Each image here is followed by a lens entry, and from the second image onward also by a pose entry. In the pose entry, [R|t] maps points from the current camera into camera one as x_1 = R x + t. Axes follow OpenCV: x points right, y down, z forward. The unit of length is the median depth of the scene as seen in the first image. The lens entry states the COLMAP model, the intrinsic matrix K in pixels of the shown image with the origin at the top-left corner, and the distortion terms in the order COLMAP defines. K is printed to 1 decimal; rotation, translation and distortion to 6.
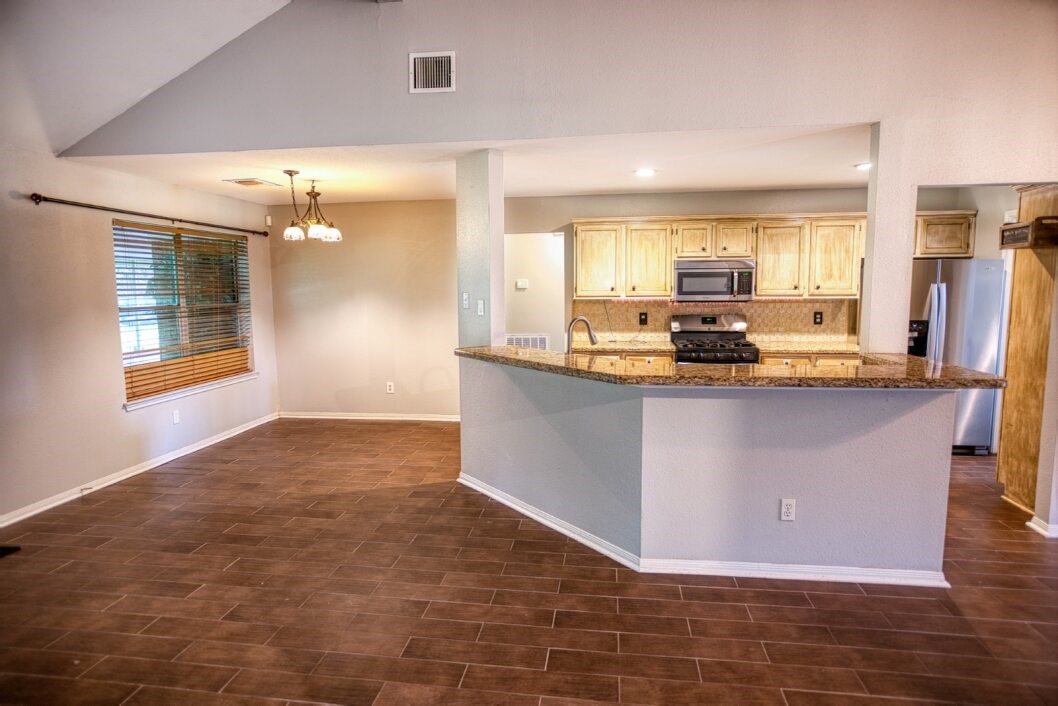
lens RADIAL K [[601.9, 0, 524.5], [0, 601.9, 351.9], [0, 0, 1]] dist [-0.030811, 0.020599]
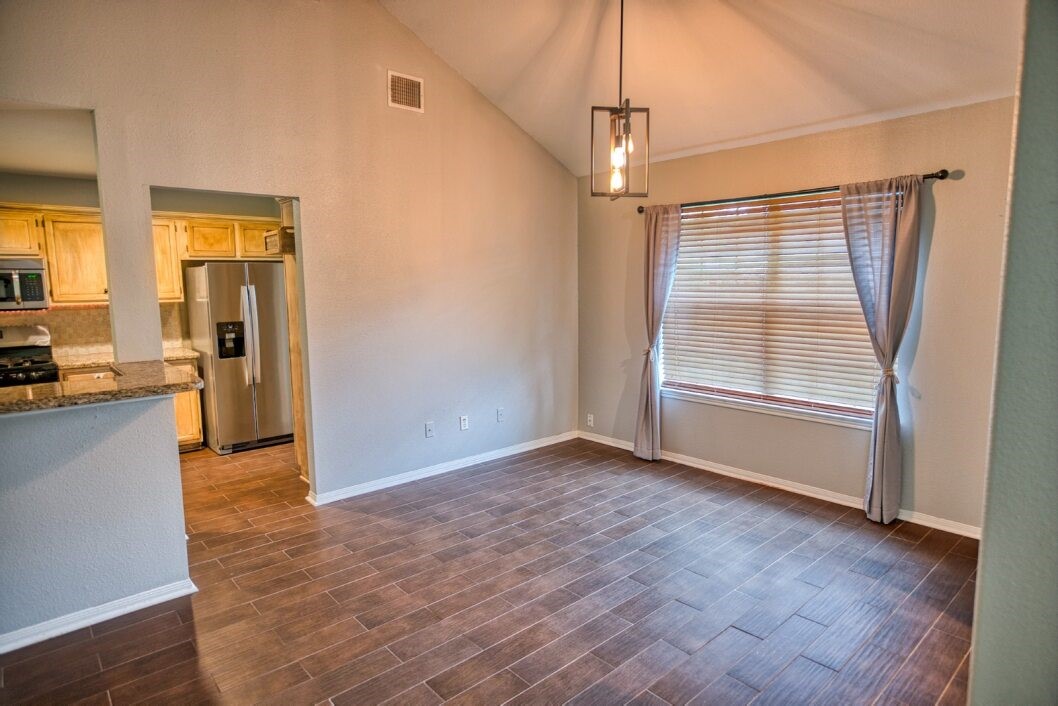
lens RADIAL K [[601.9, 0, 528.4], [0, 601.9, 352.5], [0, 0, 1]] dist [-0.030811, 0.020599]
pose [[0.649898, -0.090276, 0.754641, 0.189975], [0.090447, 0.995051, 0.041142, 0.002937], [-0.754621, 0.041517, 0.654847, -0.049482]]
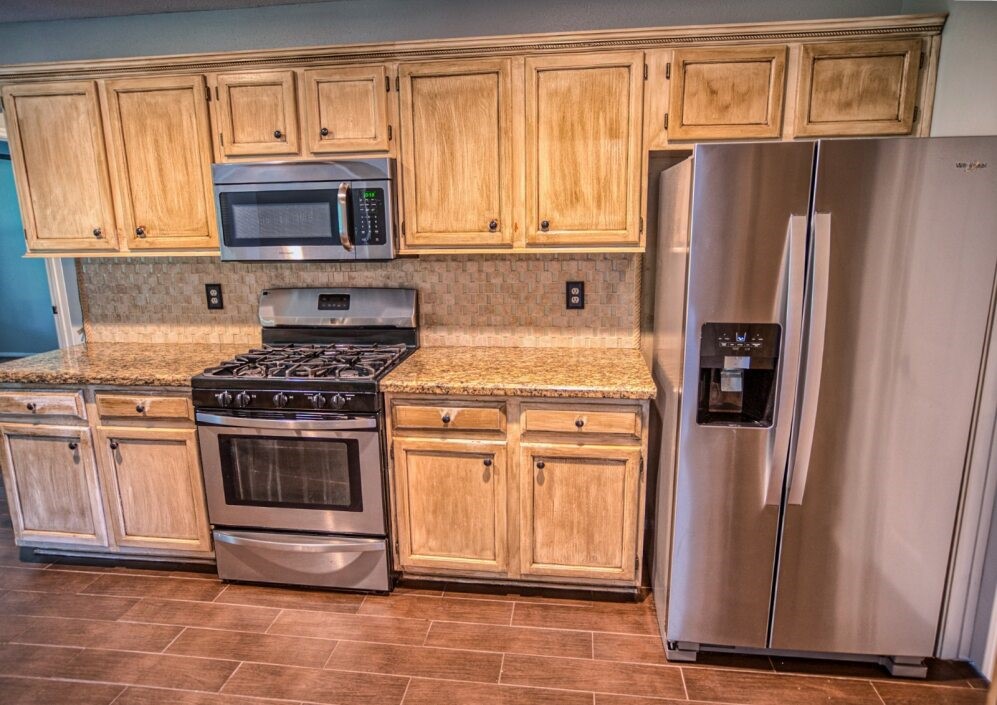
lens RADIAL K [[608.8, 0, 493.9], [0, 608.8, 351.2], [0, 0, 1]] dist [-0.022326, 0.007793]
pose [[0.999978, -0.006315, 0.001852, 0.463559], [0.006096, 0.994872, 0.100956, -0.066086], [-0.002480, -0.100942, 0.994889, 0.589064]]
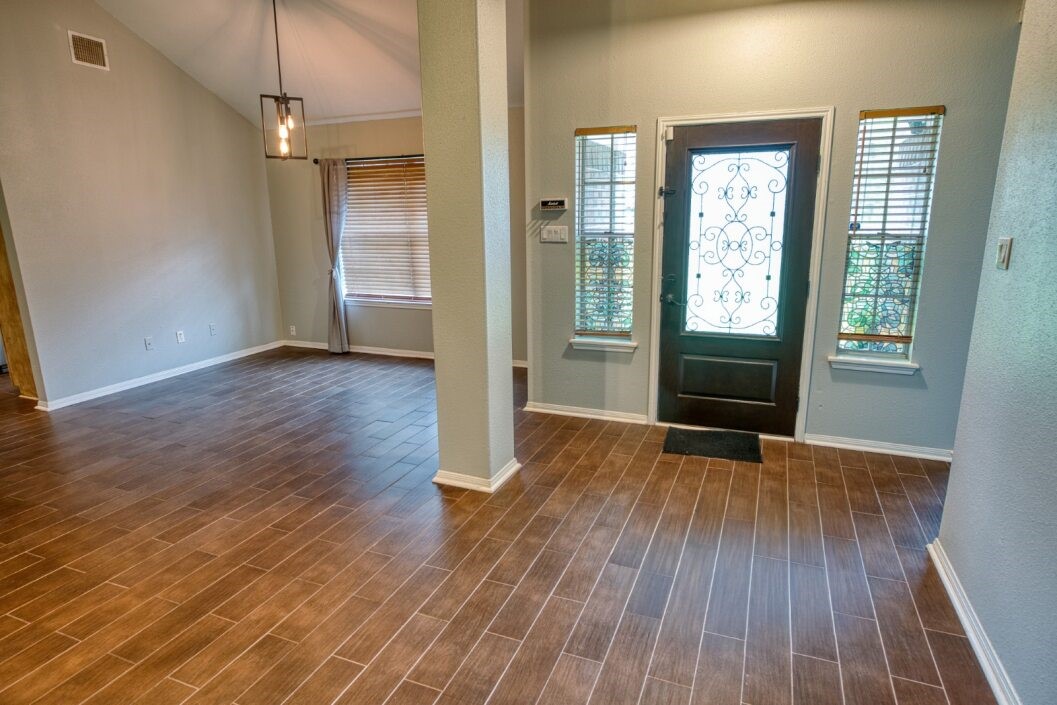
lens RADIAL K [[601.3, 0, 528.0], [0, 601.3, 351.7], [0, 0, 1]] dist [-0.030811, 0.020599]
pose [[0.250799, -0.212737, 0.944375, -0.067276], [0.118826, 0.974942, 0.188066, 0.032288], [-0.960719, 0.065050, 0.269793, -0.275747]]
